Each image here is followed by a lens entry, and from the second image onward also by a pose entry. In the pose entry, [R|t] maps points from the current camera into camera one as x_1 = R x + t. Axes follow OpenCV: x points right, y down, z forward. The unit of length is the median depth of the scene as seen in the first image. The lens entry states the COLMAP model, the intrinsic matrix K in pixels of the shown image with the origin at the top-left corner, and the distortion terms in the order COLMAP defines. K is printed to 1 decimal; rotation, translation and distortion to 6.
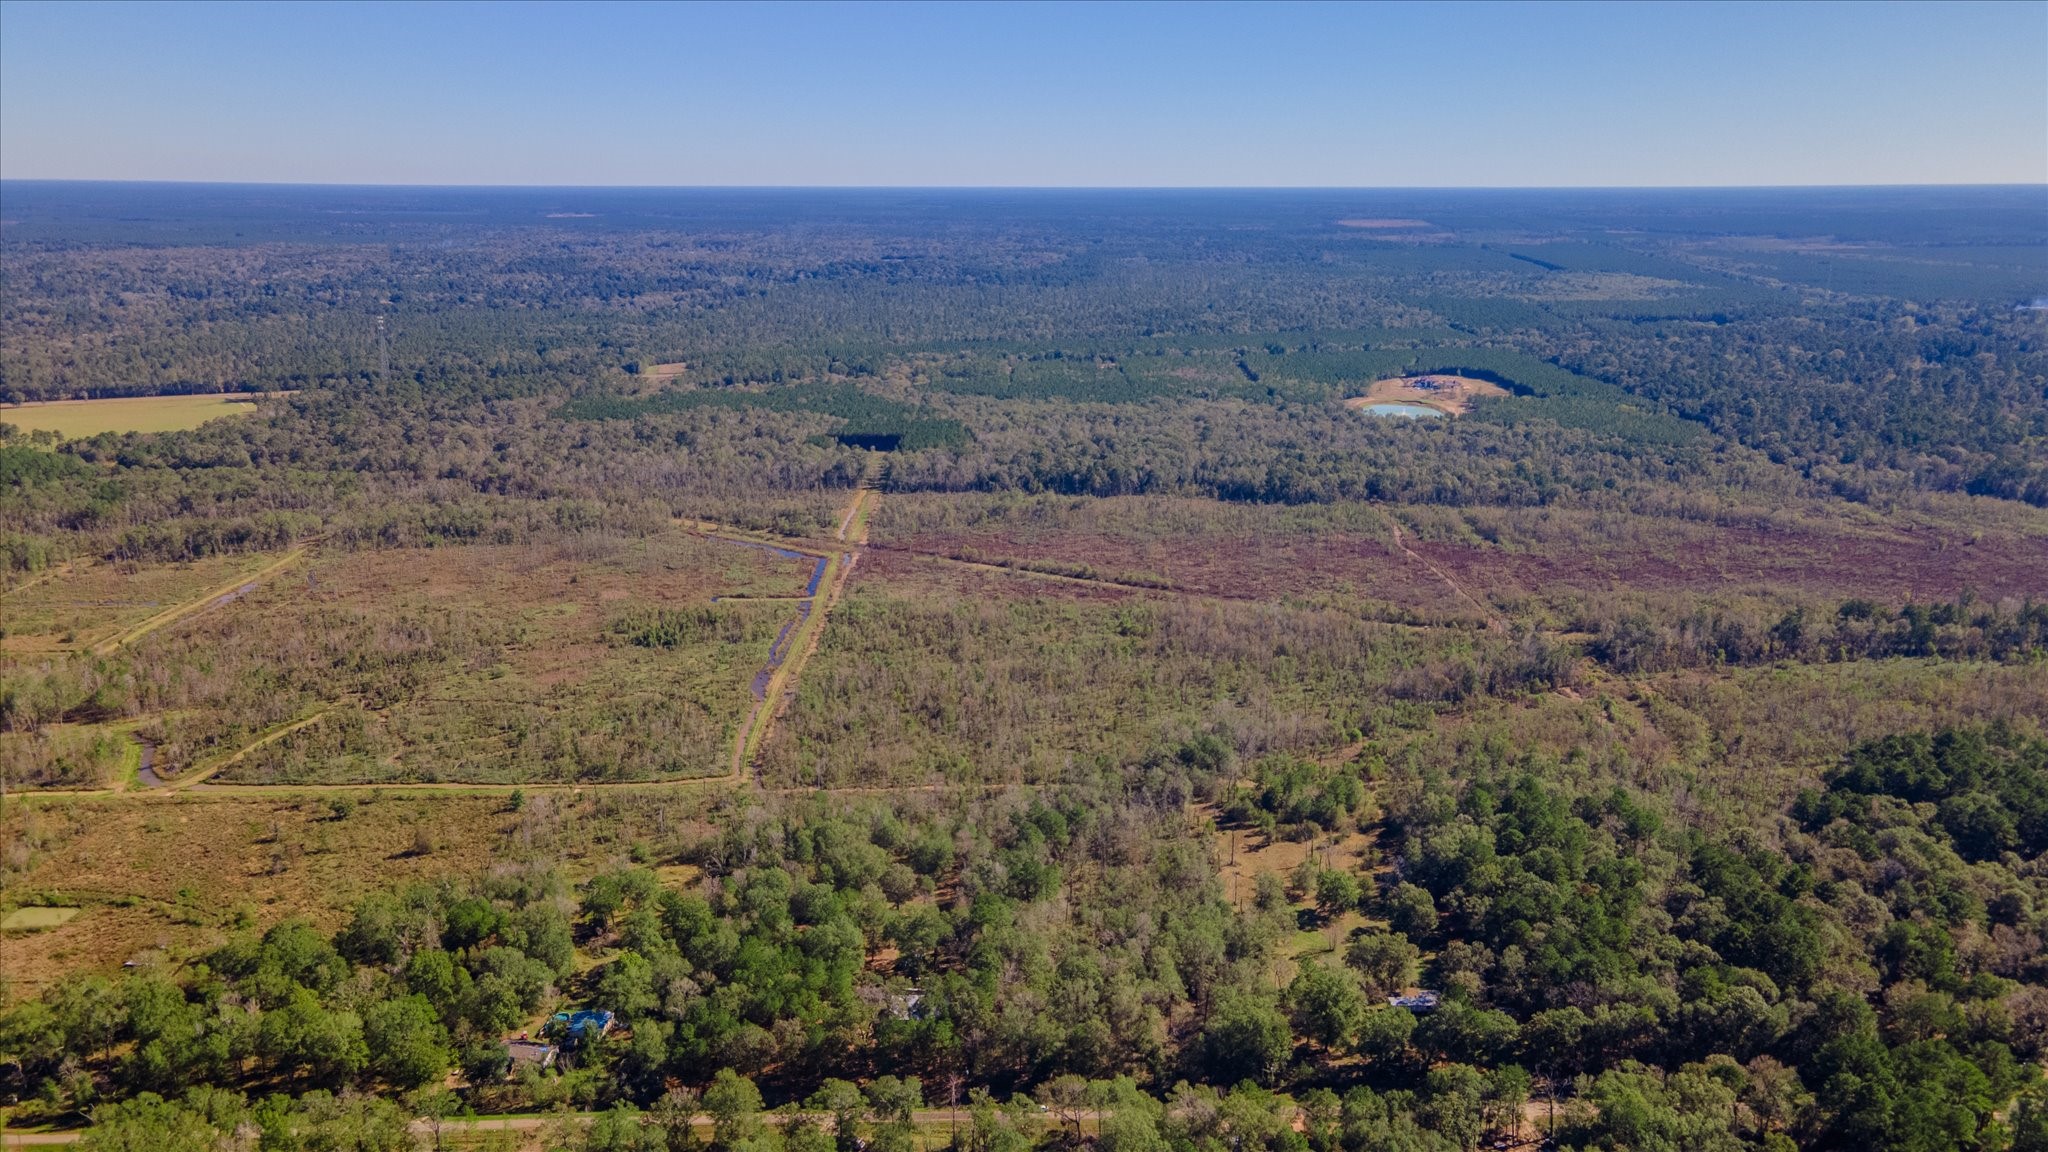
lens RADIAL K [[1504.3, 0, 1029.7], [0, 1504.3, 585.2], [0, 0, 1]] dist [0.028151, 0.026138]
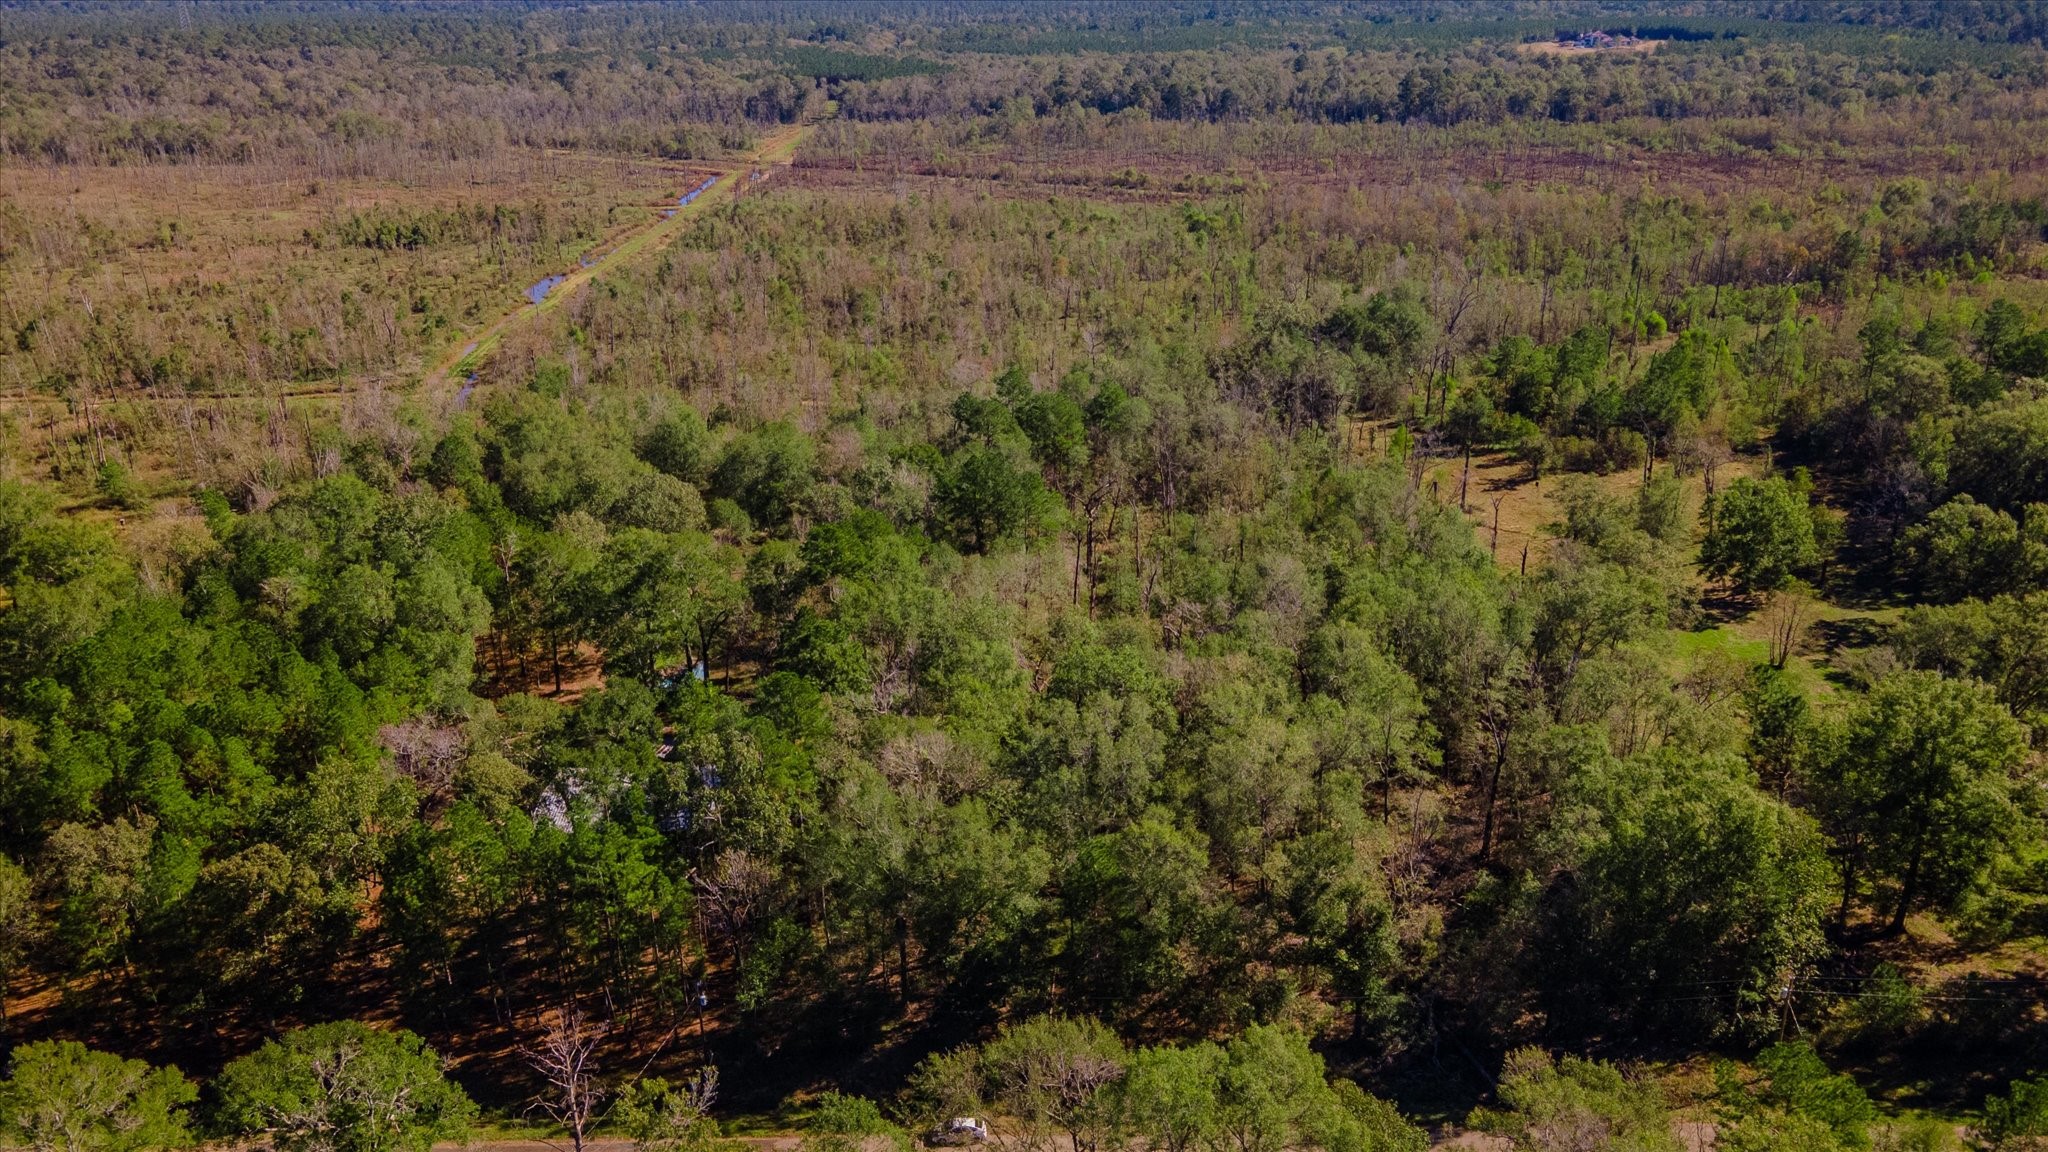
lens RADIAL K [[1640.3, 0, 1030.2], [0, 1640.3, 566.9], [0, 0, 1]] dist [0.025470, 0.014518]
pose [[0.999713, -0.002682, -0.023794, 0.020315], [0.004688, 0.996399, 0.084658, 0.158662], [0.023482, -0.084746, 0.996126, 0.514567]]
